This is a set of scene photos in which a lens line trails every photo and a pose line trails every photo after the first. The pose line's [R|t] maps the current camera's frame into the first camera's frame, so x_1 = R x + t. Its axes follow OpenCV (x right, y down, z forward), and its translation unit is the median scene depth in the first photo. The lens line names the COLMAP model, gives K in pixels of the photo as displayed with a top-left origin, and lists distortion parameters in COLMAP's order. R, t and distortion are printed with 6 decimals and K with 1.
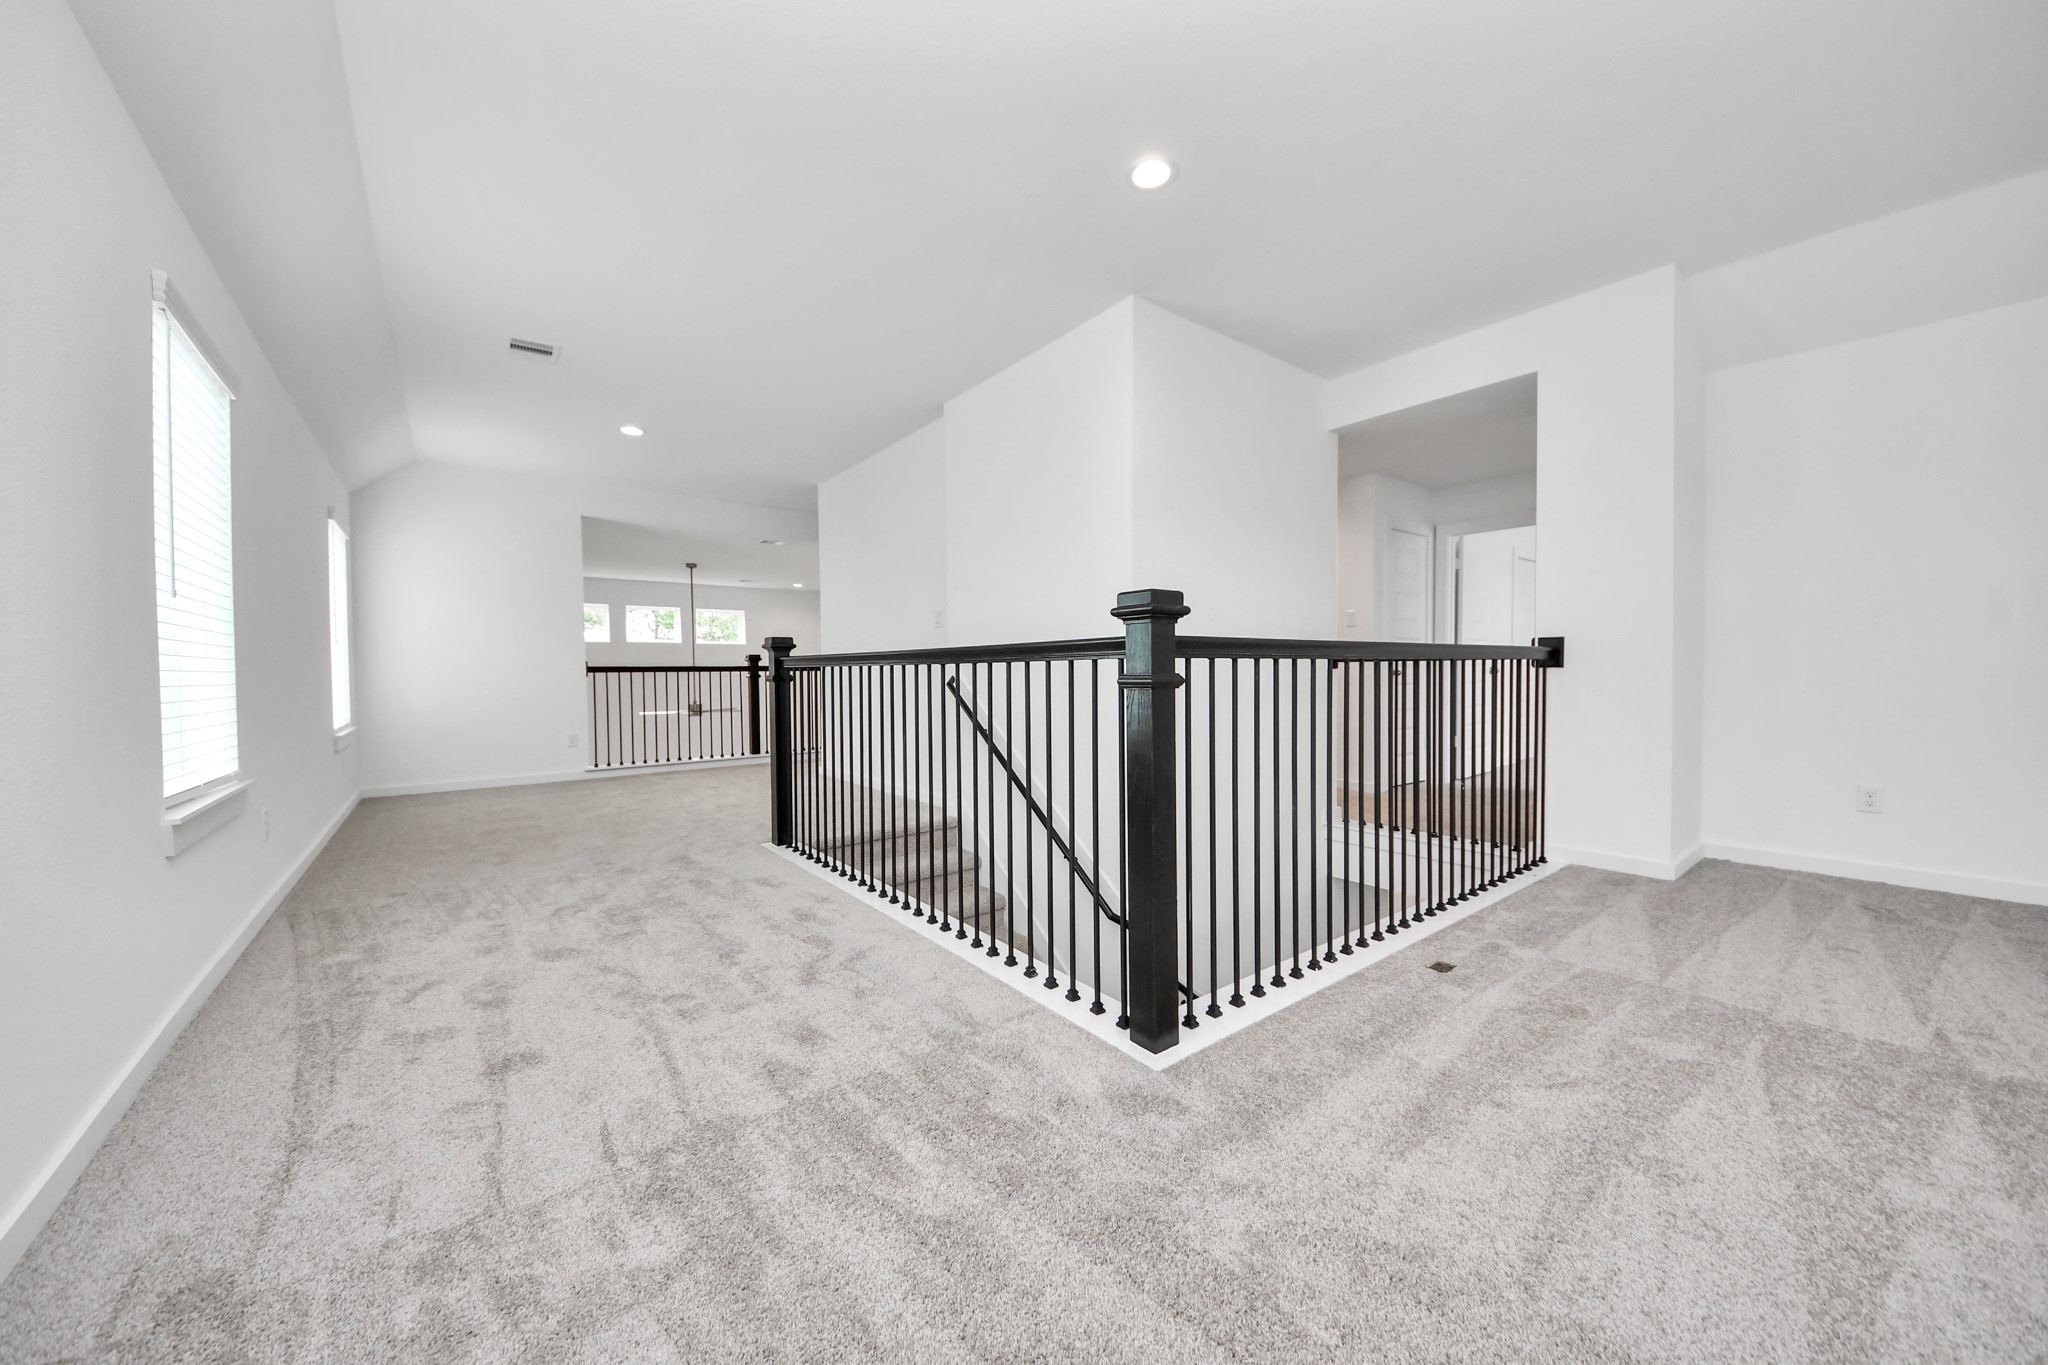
lens RADIAL K [[732.0, 0, 1022.5], [0, 732.0, 682.9], [0, 0, 1]] dist [0.031603, -0.016566]
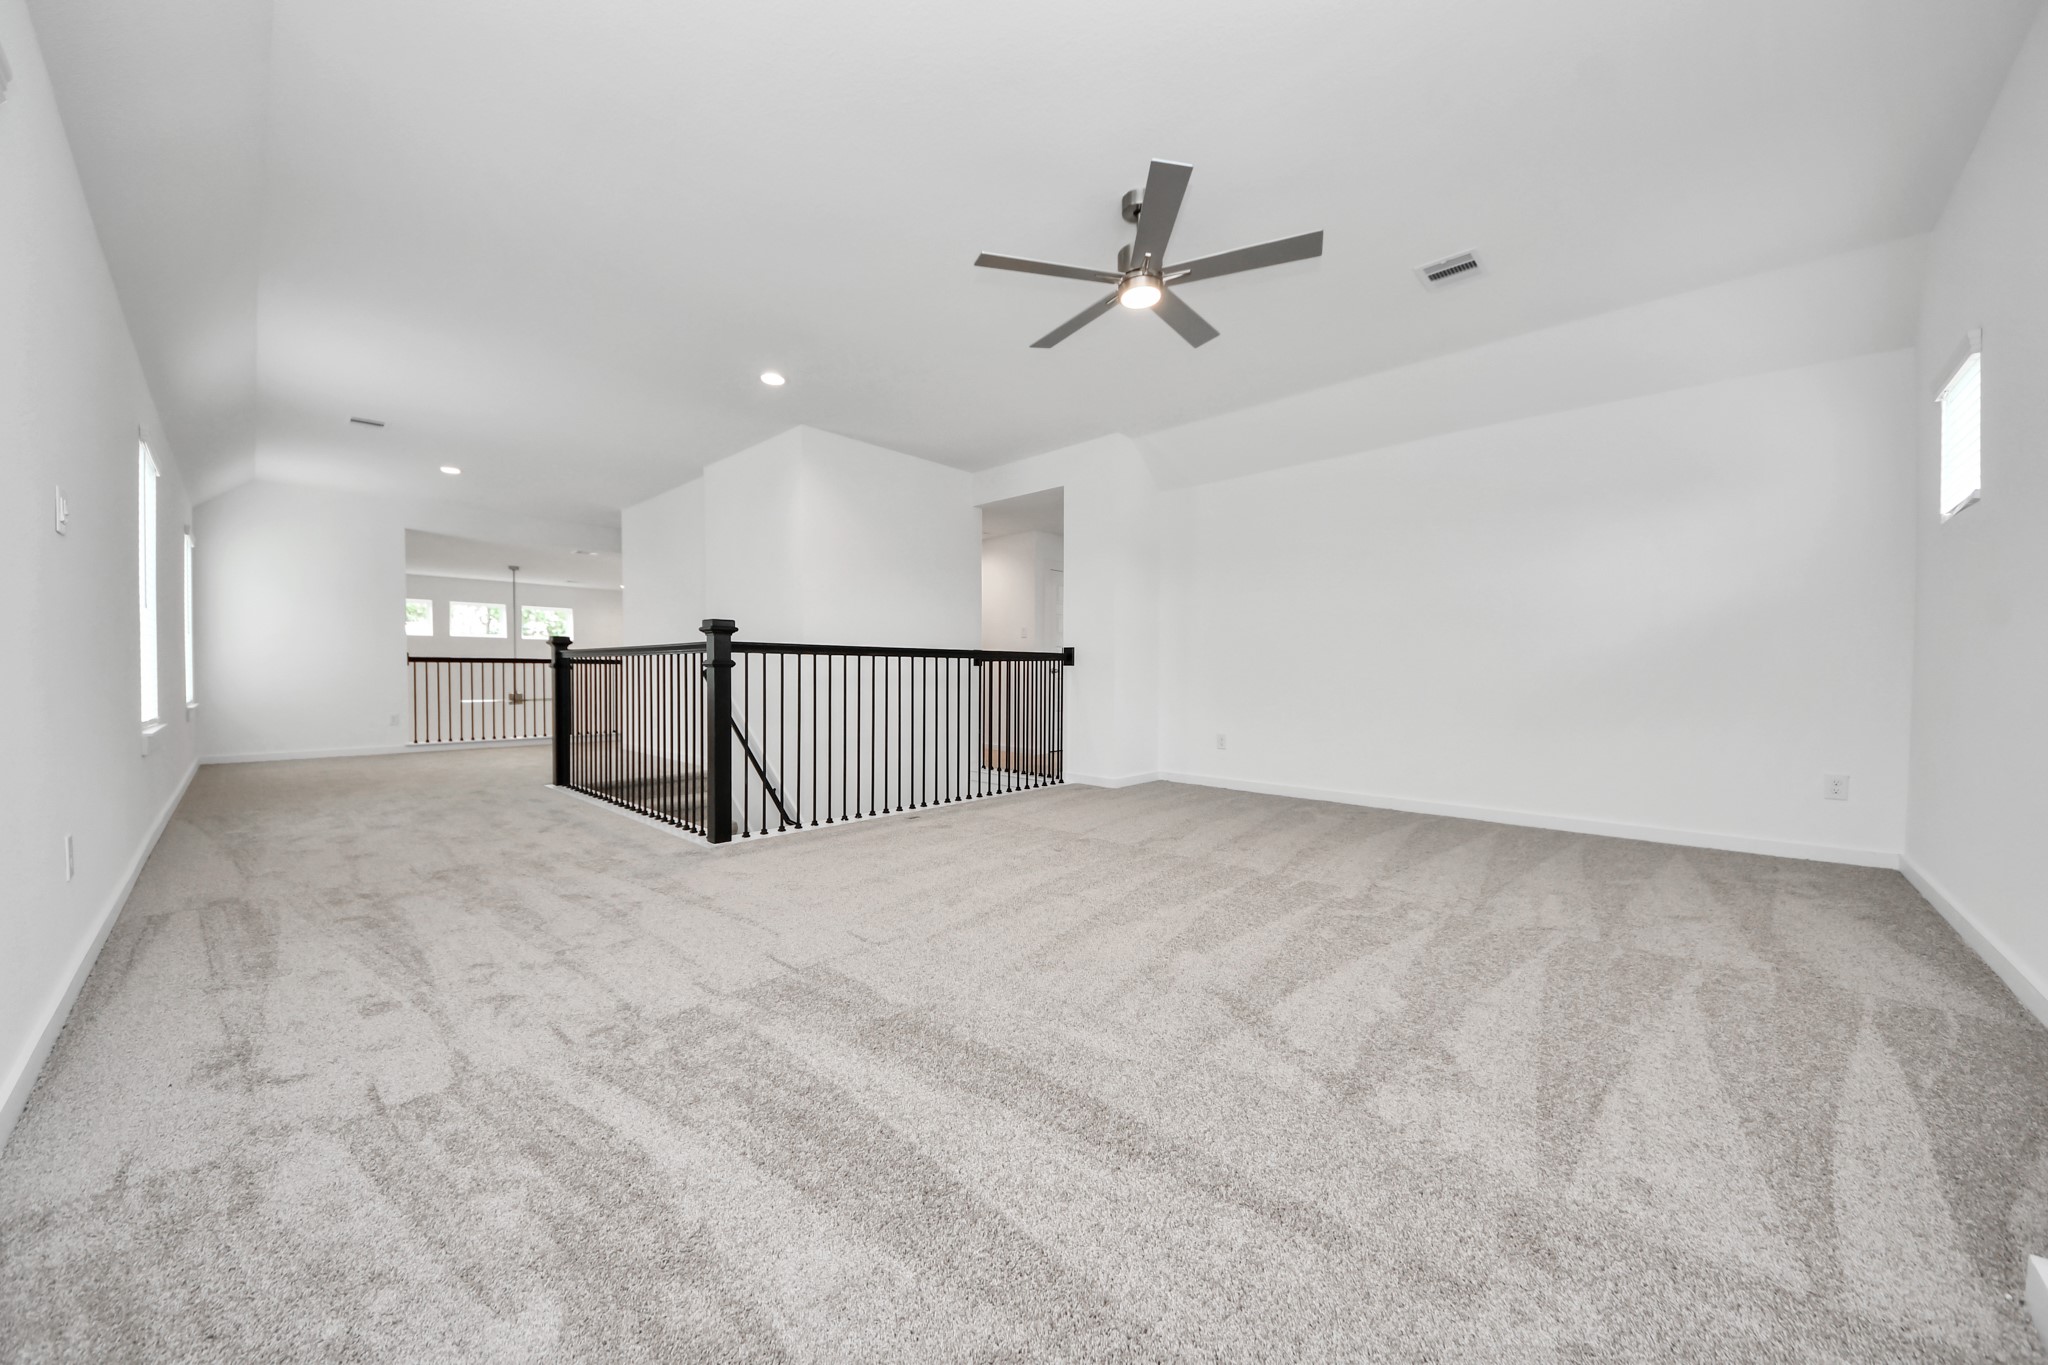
lens RADIAL K [[706.8, 0, 1024.0], [0, 706.8, 682.5], [0, 0, 1]] dist [-0.020857, -0.000286]
pose [[0.981753, 0.010686, 0.189858, 0.218095], [-0.010400, 0.999943, -0.002504, 0.015252], [-0.189874, 0.000484, 0.981808, -0.363280]]
